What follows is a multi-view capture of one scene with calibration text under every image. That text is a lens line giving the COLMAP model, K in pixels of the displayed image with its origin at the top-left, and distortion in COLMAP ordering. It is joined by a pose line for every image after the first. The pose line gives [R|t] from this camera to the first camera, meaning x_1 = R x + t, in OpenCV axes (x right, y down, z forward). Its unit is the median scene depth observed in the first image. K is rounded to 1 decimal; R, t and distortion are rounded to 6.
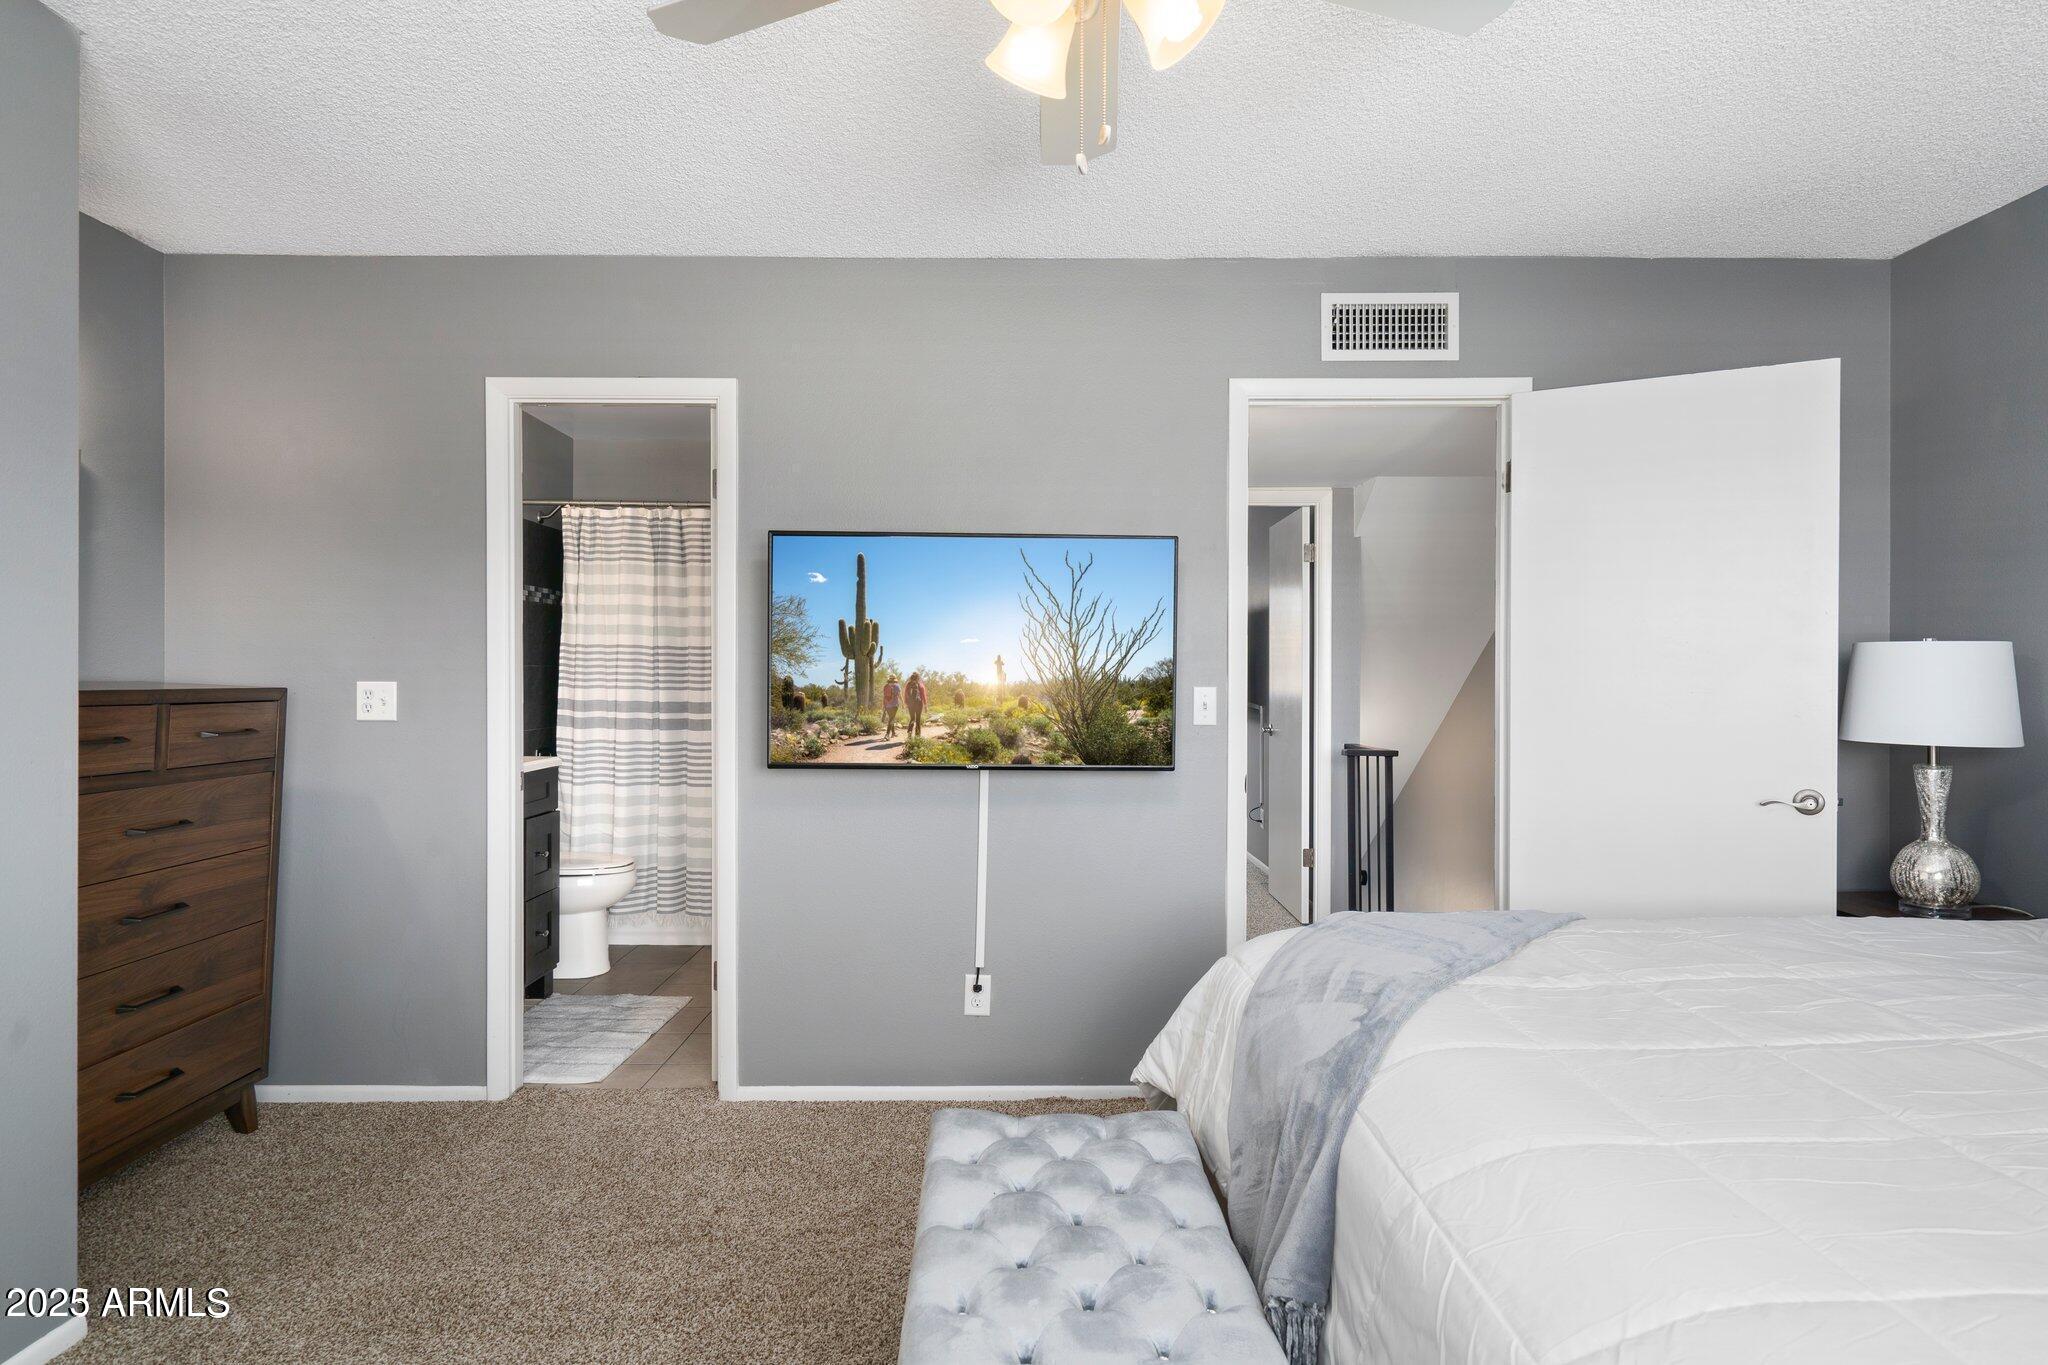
lens RADIAL K [[1080.6, 0, 1022.6], [0, 1080.6, 671.5], [0, 0, 1]] dist [0.003259, 0.000709]
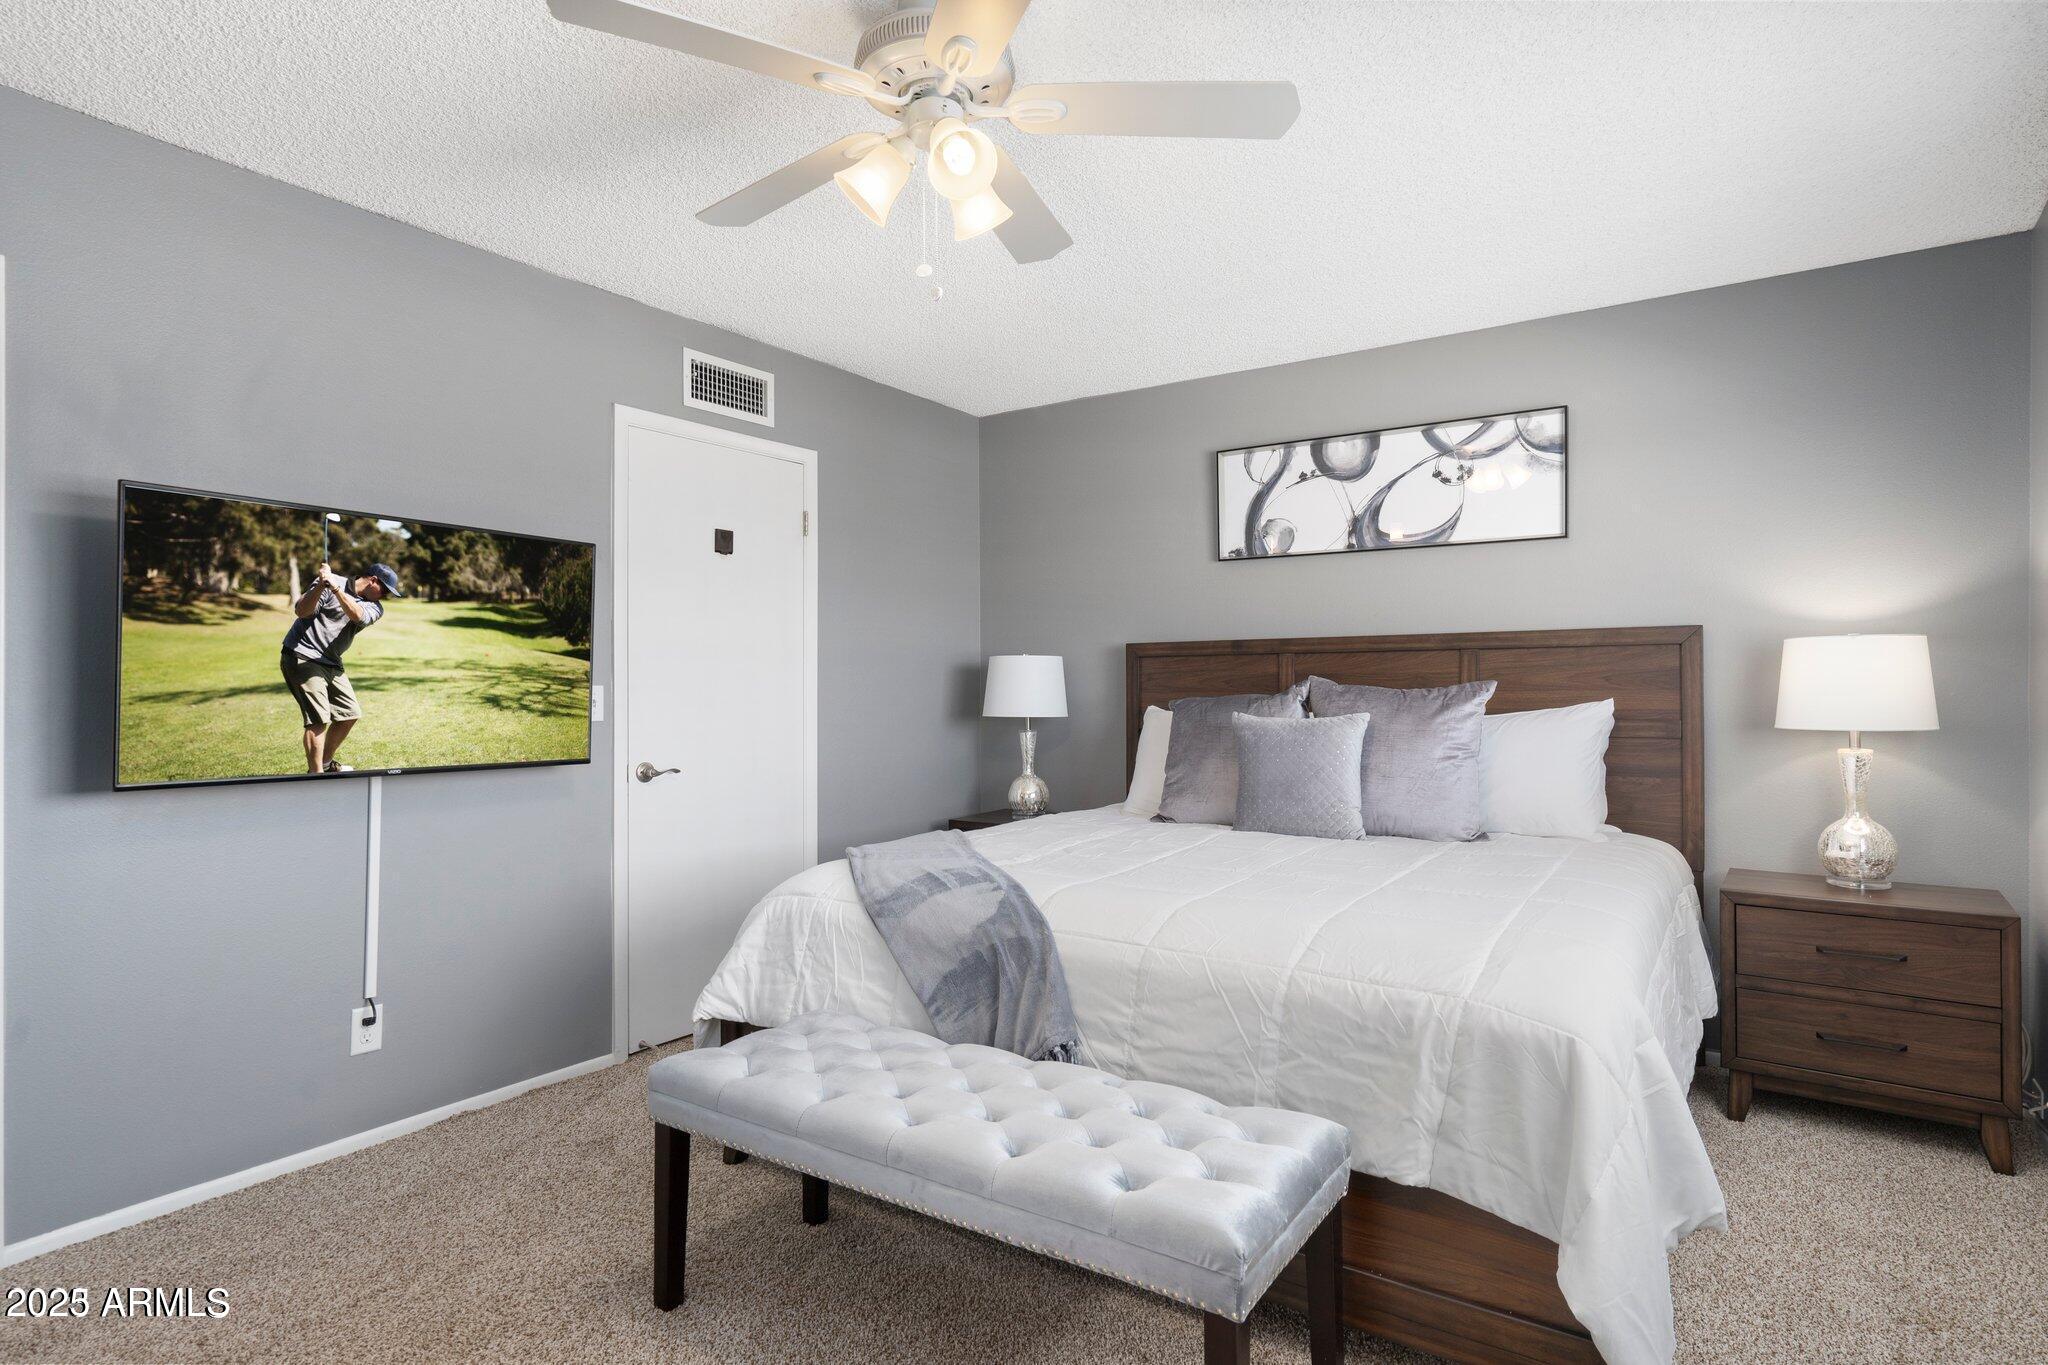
lens RADIAL K [[1069.1, 0, 1025.3], [0, 1069.1, 681.8], [0, 0, 1]] dist [-0.003618, -0.001351]
pose [[0.568520, 0.000809, 0.822669, -0.465532], [0.002074, 0.999995, -0.002417, 0.014197], [-0.822667, 0.003081, 0.568515, 0.046611]]
